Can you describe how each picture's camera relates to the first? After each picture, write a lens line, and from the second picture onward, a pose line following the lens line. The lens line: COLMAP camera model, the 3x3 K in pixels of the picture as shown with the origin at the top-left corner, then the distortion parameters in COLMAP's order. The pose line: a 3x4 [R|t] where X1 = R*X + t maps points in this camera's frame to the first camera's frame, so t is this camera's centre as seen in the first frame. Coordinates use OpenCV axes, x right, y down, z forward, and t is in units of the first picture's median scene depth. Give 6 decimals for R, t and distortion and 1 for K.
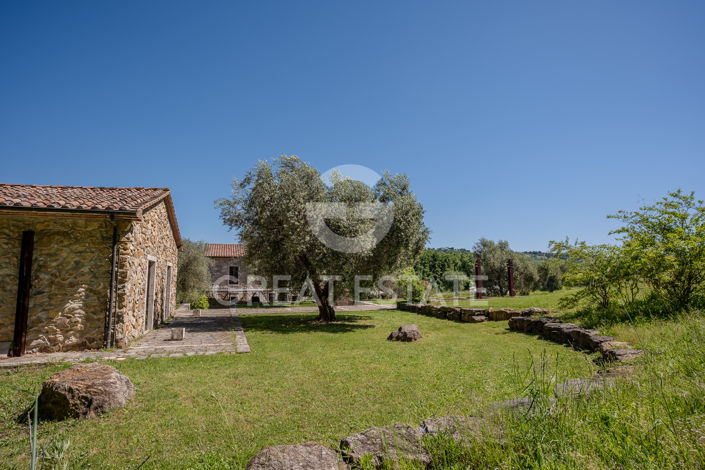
lens RADIAL K [[398.6, 0, 352.5], [0, 398.6, 235.0], [0, 0, 1]] dist [-0.034159, 0.026582]
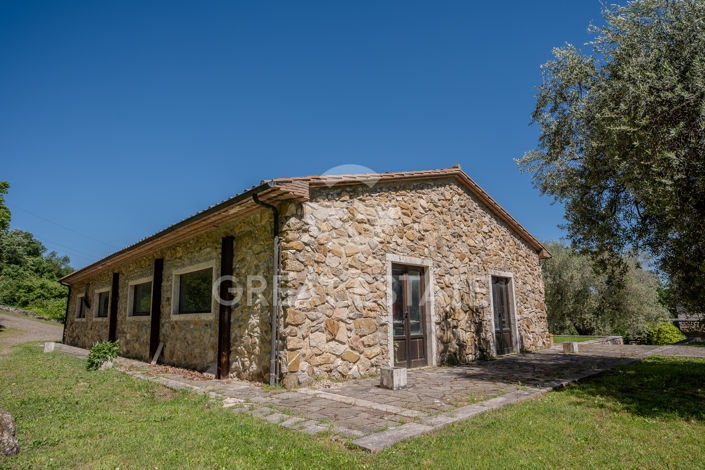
lens RADIAL K [[398.6, 0, 352.5], [0, 398.6, 235.0], [0, 0, 1]] dist [-0.034159, 0.026582]
pose [[0.440803, -0.184125, -0.878516, 0.096115], [0.106819, 0.982540, -0.152329, 0.149560], [0.891225, -0.026695, 0.452775, 0.813612]]
